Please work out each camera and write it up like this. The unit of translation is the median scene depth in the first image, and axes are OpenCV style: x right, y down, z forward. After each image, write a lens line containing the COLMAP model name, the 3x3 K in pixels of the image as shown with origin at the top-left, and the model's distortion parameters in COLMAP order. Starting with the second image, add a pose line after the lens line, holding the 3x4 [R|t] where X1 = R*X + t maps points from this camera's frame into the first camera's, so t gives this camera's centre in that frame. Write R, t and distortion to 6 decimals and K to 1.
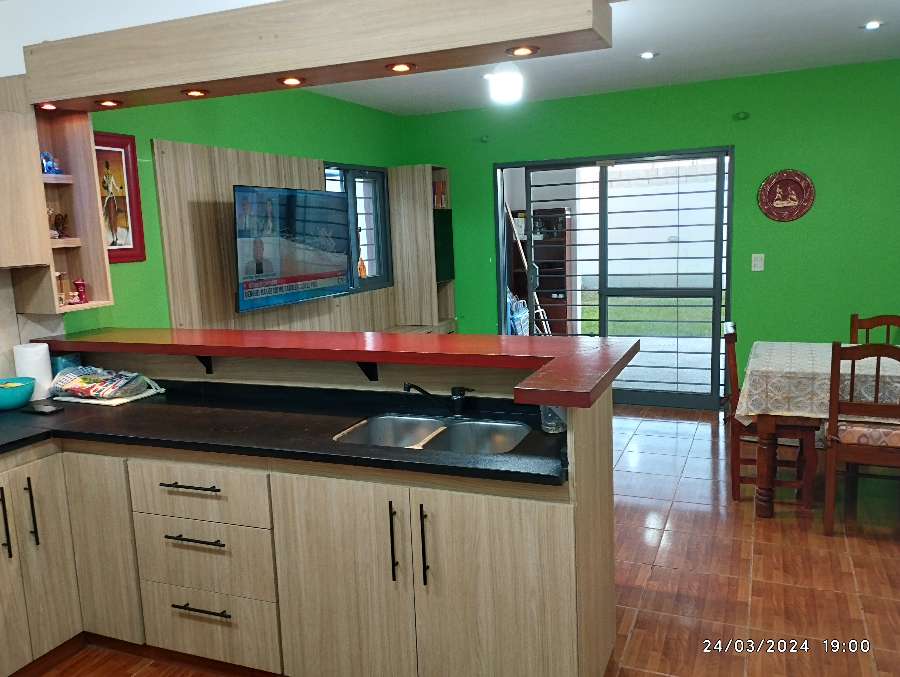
lens RADIAL K [[739.5, 0, 450.0], [0, 739.5, 338.5], [0, 0, 1]] dist [0.118057, -0.159766]
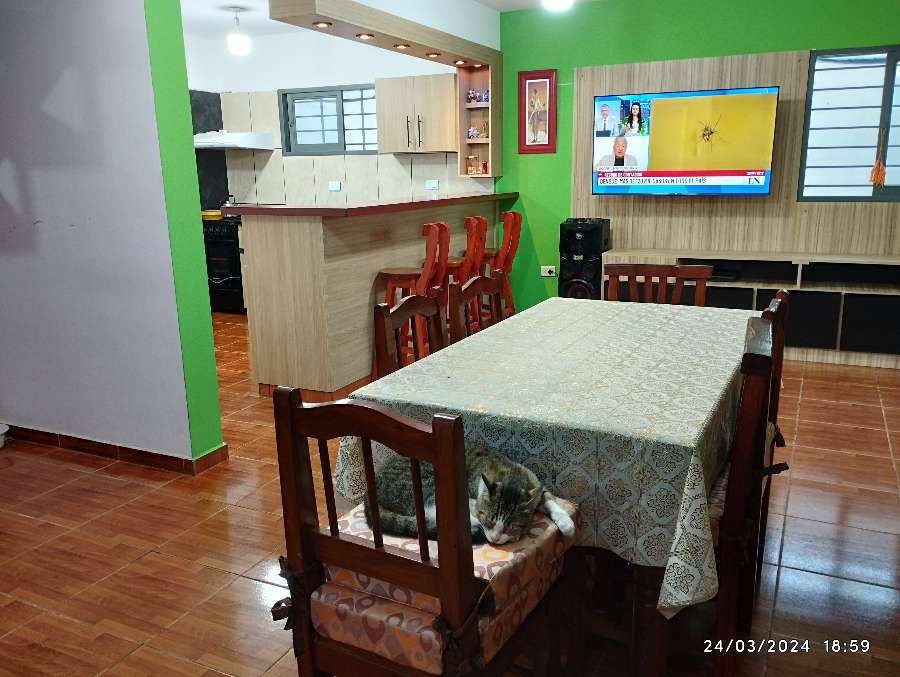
lens RADIAL K [[739.5, 0, 450.0], [0, 739.5, 338.5], [0, 0, 1]] dist [0.118057, -0.159766]
pose [[-0.070283, 0.266244, -0.961340, 1.115287], [-0.134654, 0.952370, 0.273604, -0.122104], [0.988397, 0.148678, -0.031085, 0.834318]]
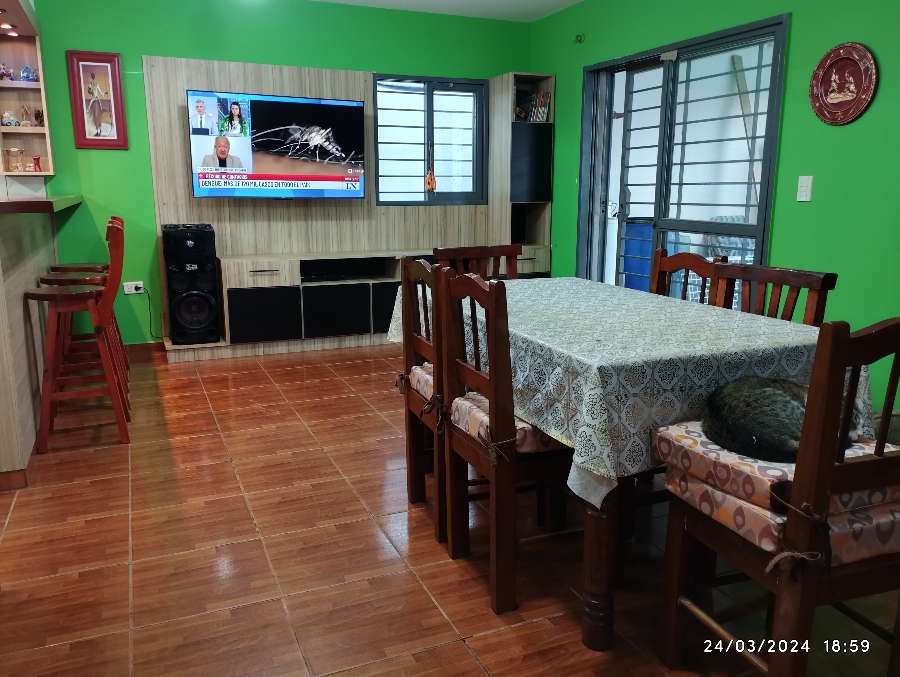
lens RADIAL K [[739.5, 0, 450.0], [0, 739.5, 338.5], [0, 0, 1]] dist [0.118057, -0.159766]
pose [[0.714620, 0.177700, -0.676565, 0.907186], [-0.134939, 0.984048, 0.115932, -0.006018], [0.686374, 0.008448, 0.727200, 0.394960]]
